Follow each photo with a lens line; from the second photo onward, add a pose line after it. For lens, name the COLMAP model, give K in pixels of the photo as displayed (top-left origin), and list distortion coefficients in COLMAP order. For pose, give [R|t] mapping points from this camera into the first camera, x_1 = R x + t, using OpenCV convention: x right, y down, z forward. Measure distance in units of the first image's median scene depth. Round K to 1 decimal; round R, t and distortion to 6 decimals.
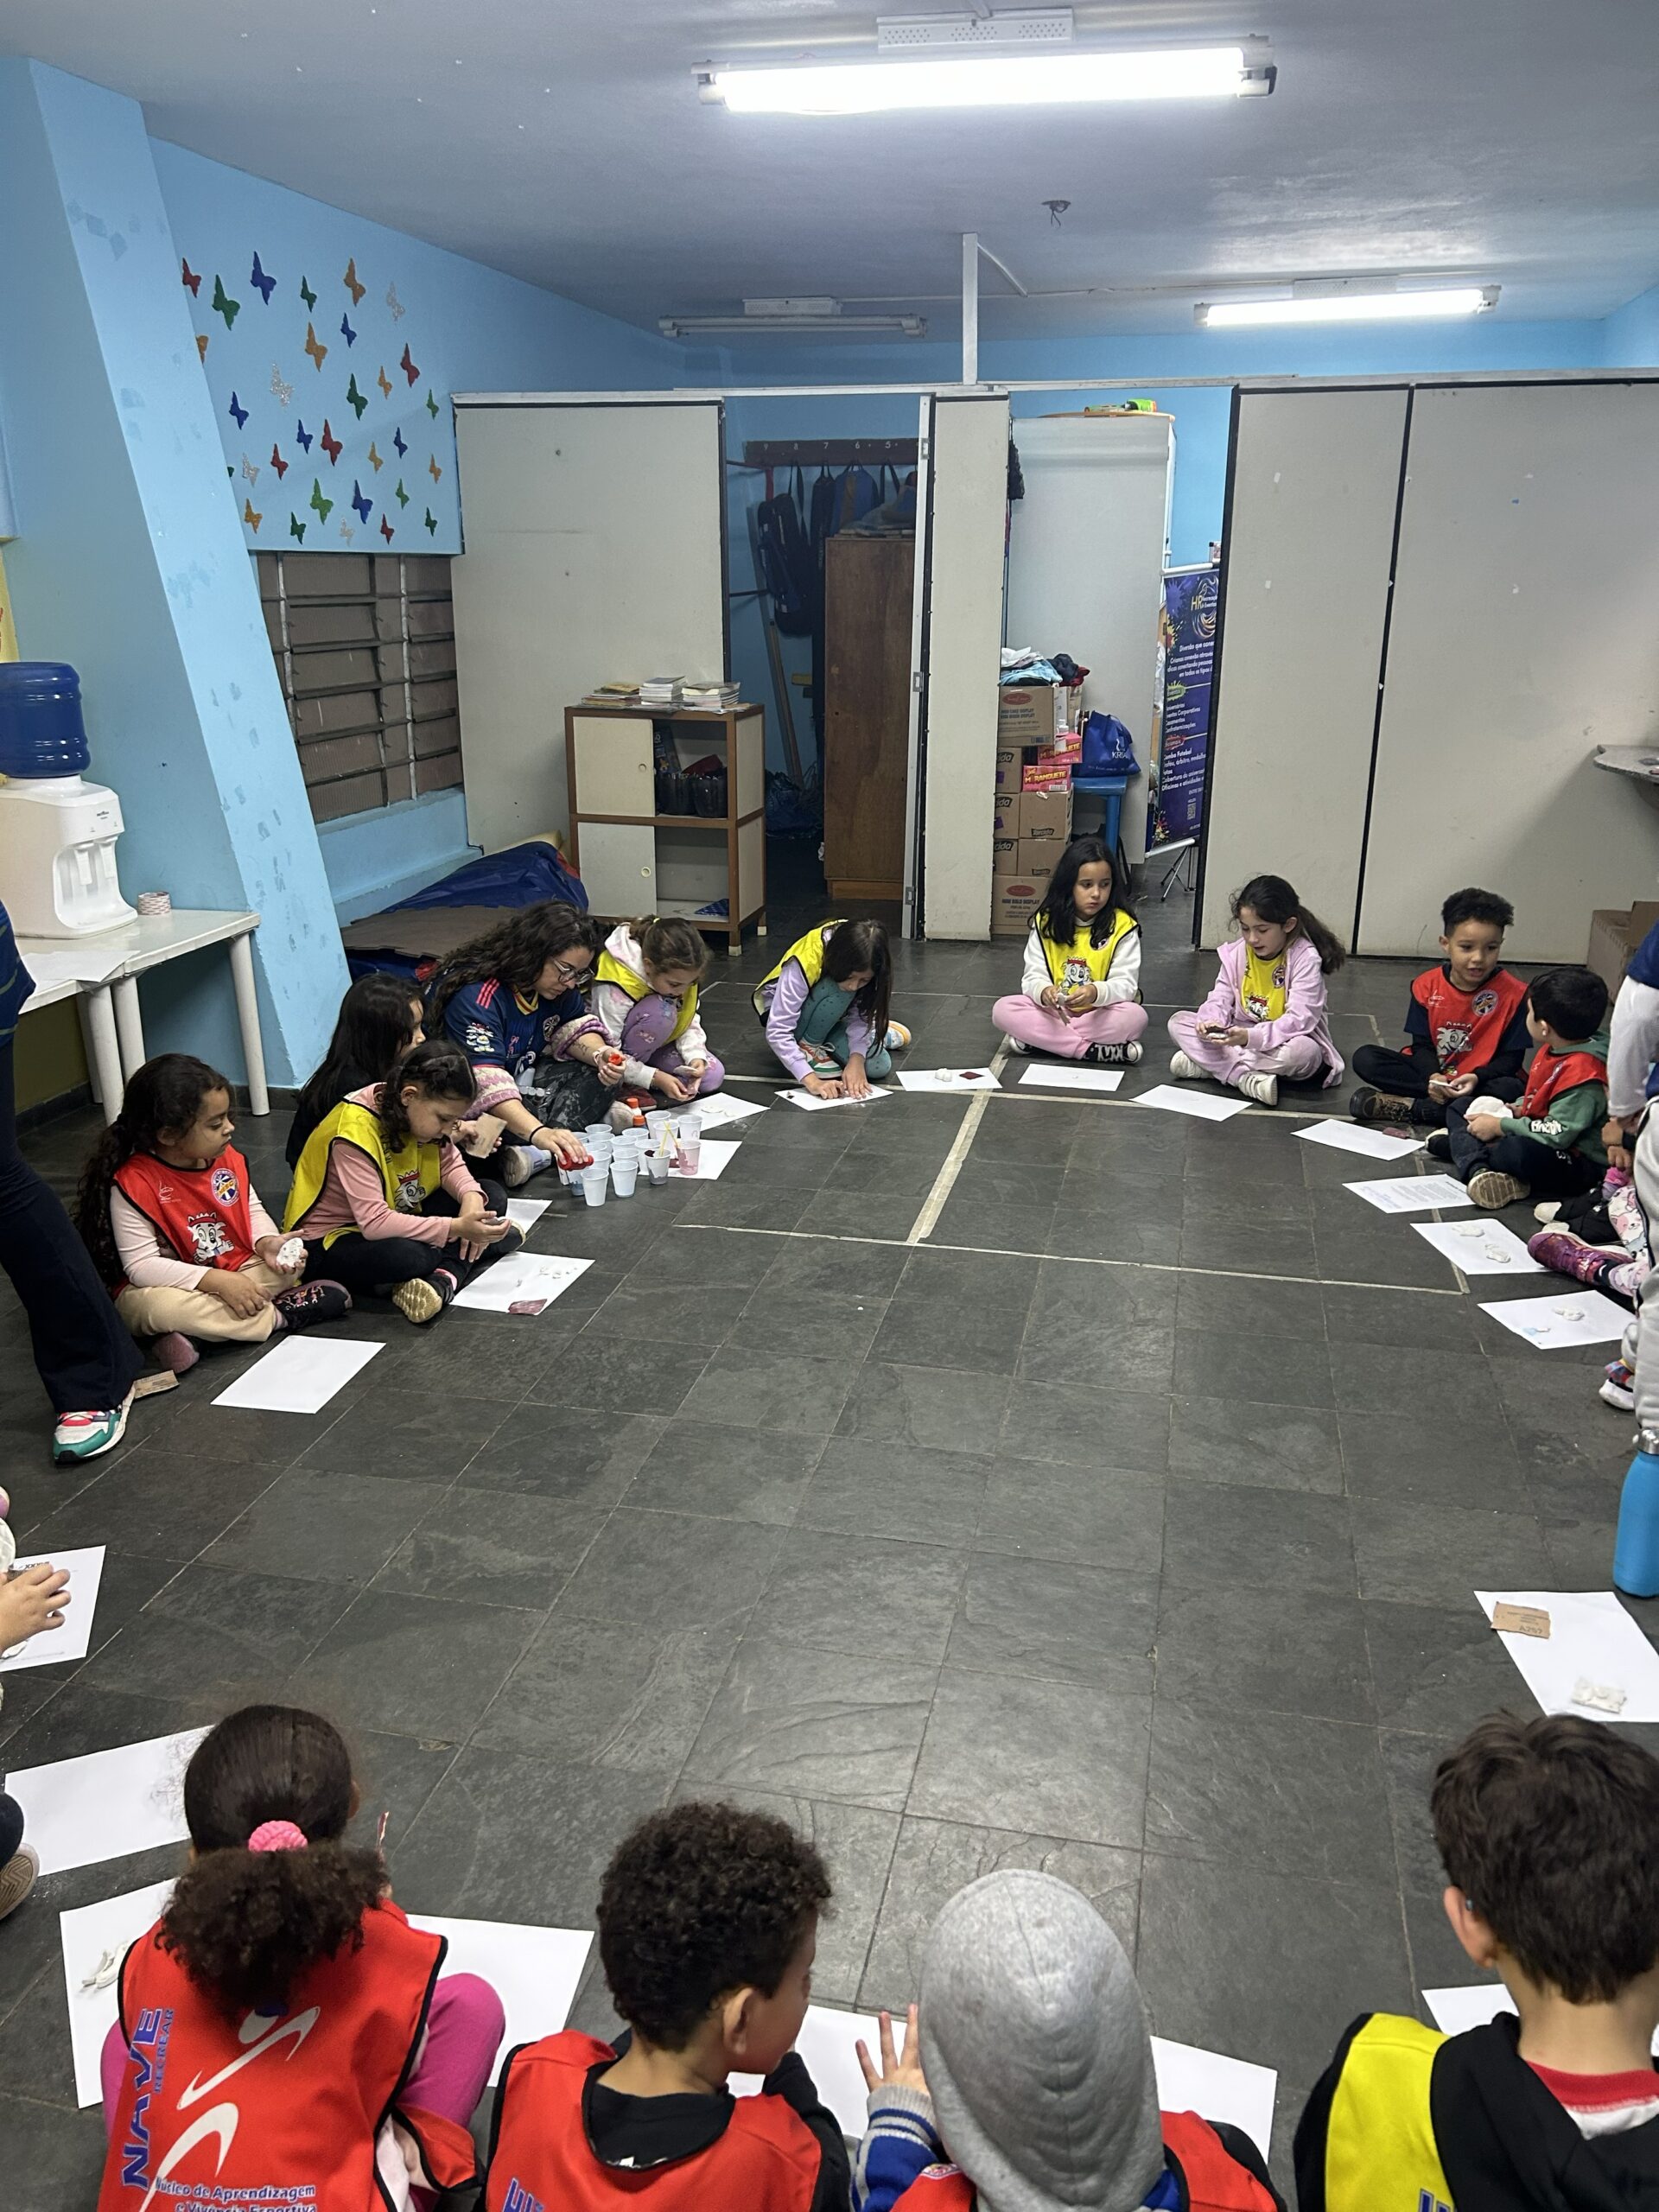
lens RADIAL K [[1637.6, 0, 841.7], [0, 1637.6, 1107.9], [0, 0, 1]] dist [-0.007126, 0.003937]
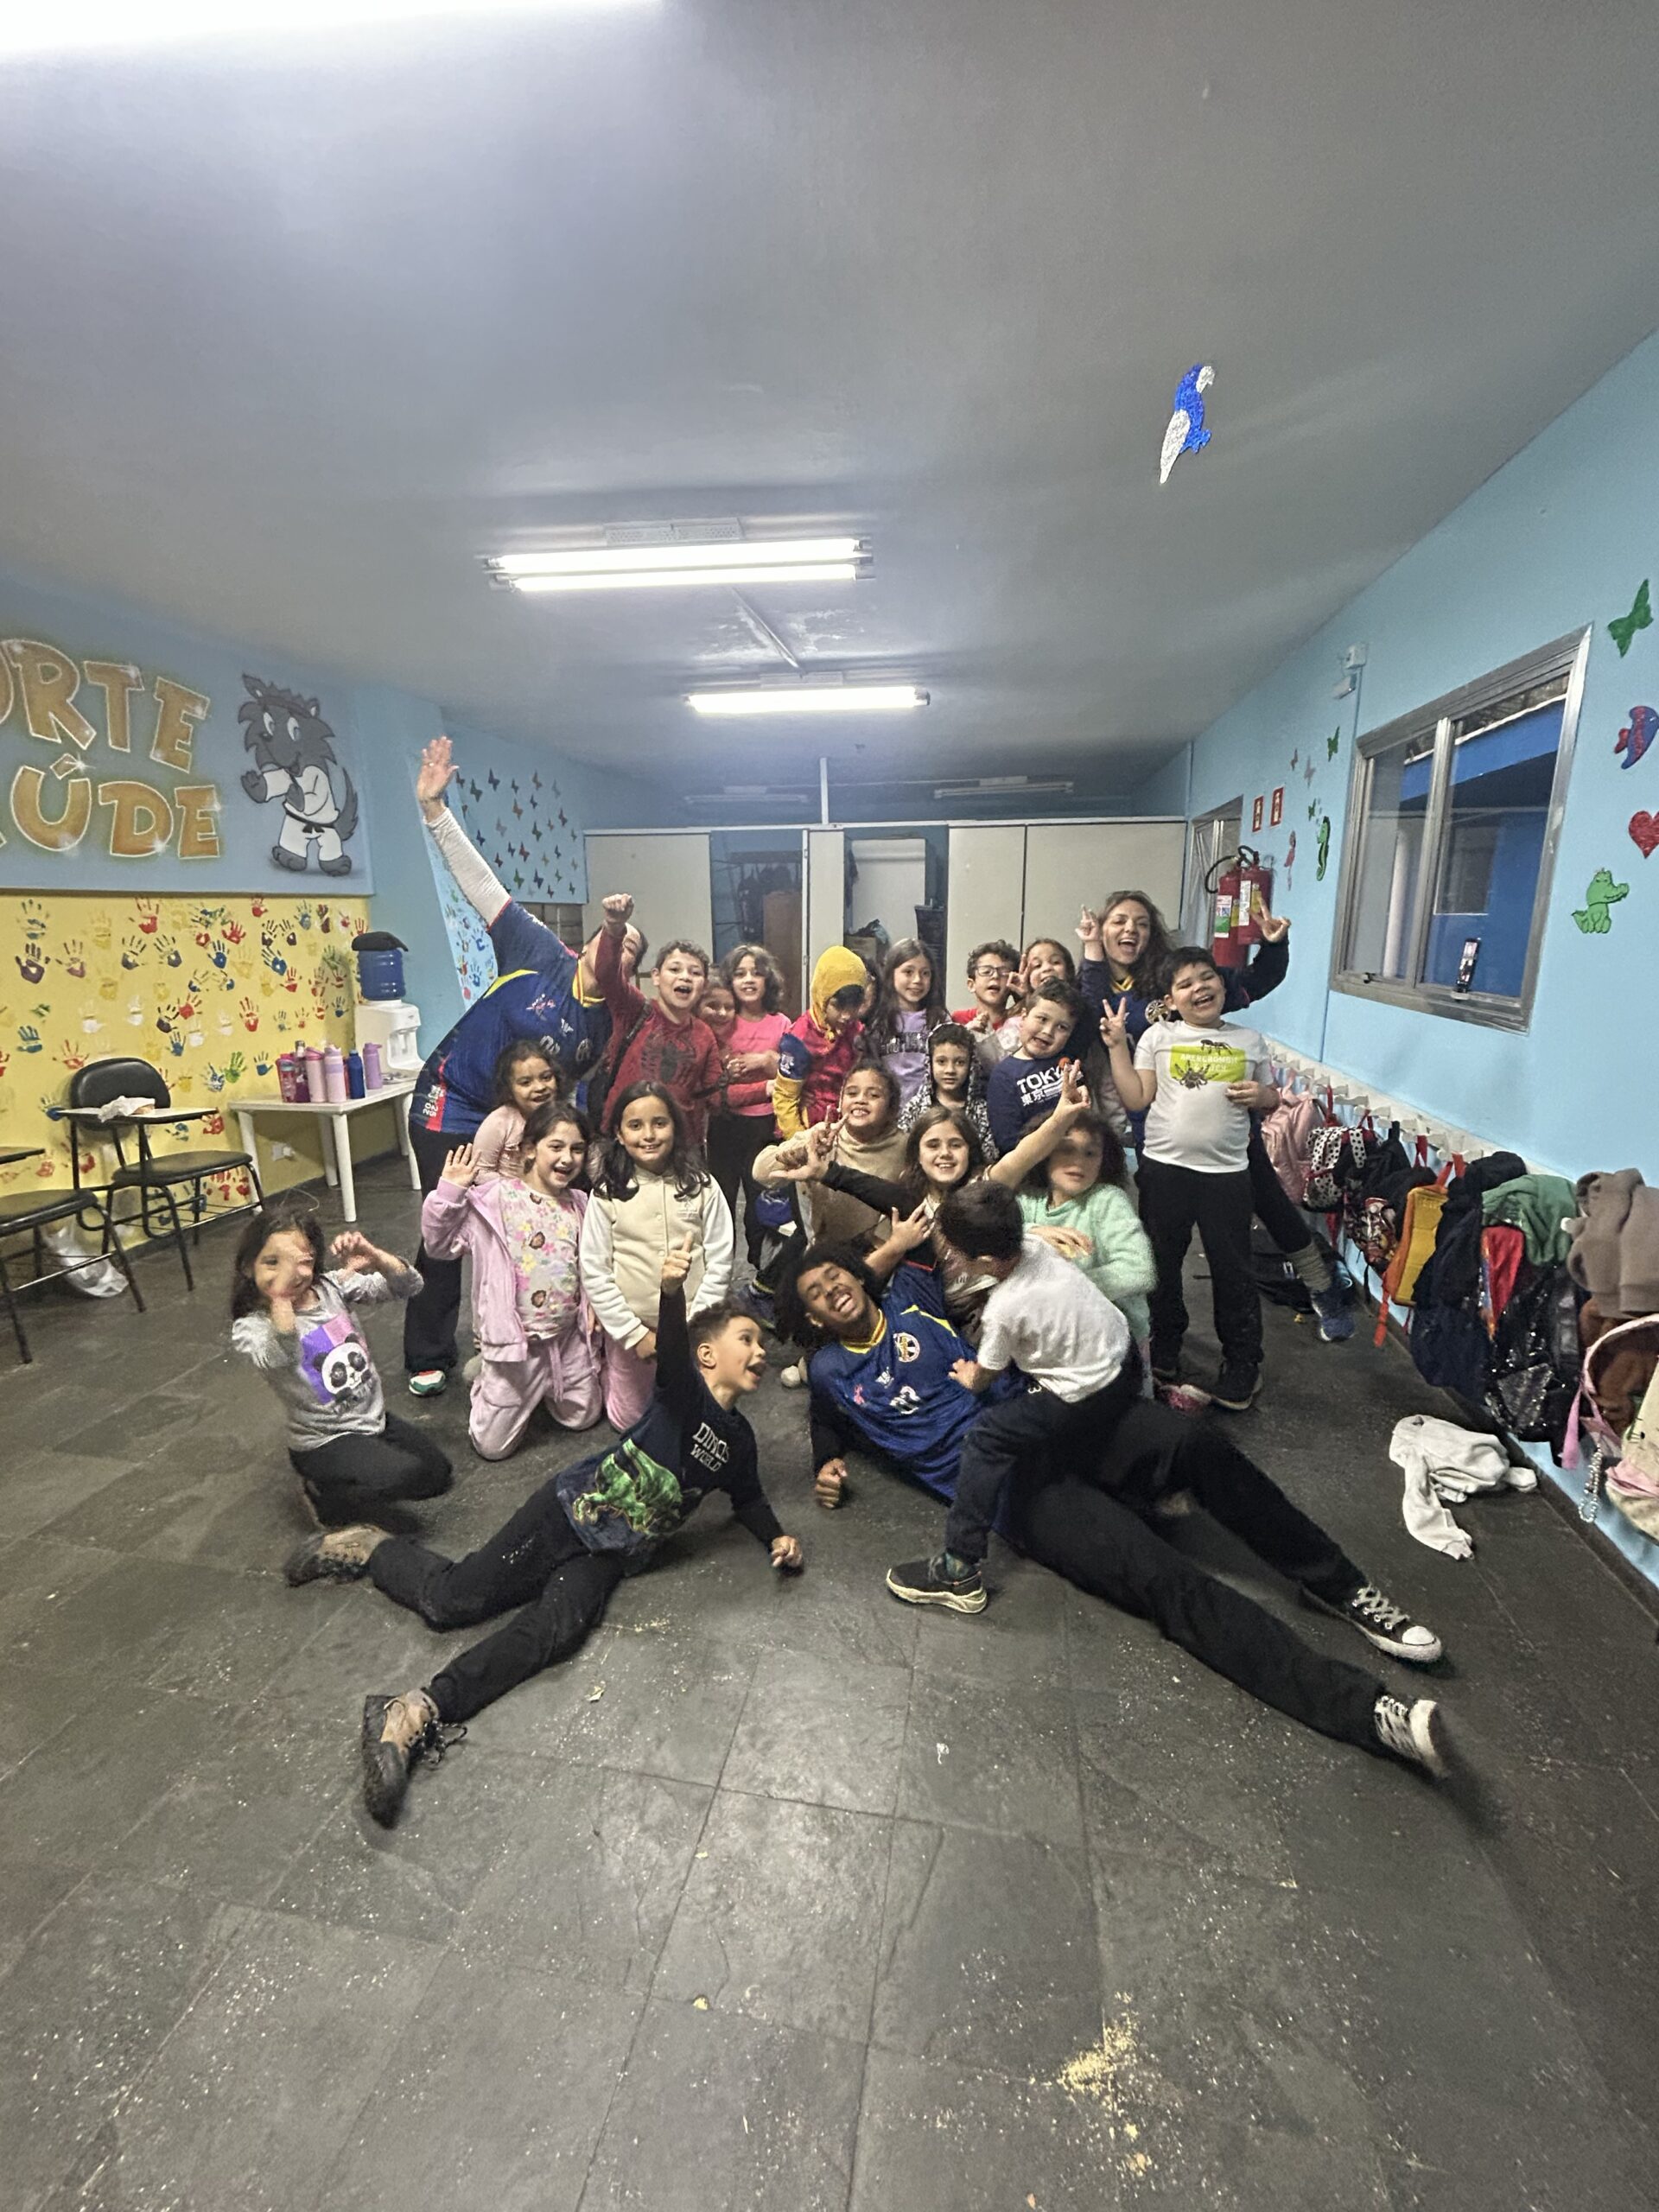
lens RADIAL K [[893.8, 0, 824.8], [0, 893.8, 1099.5], [0, 0, 1]] dist [-0.001412, -0.000024]
pose [[0.999727, -0.011802, 0.020183, 0.052706], [0.014096, 0.992965, -0.117565, 0.056629], [-0.018654, 0.117817, 0.992860, -0.128463]]
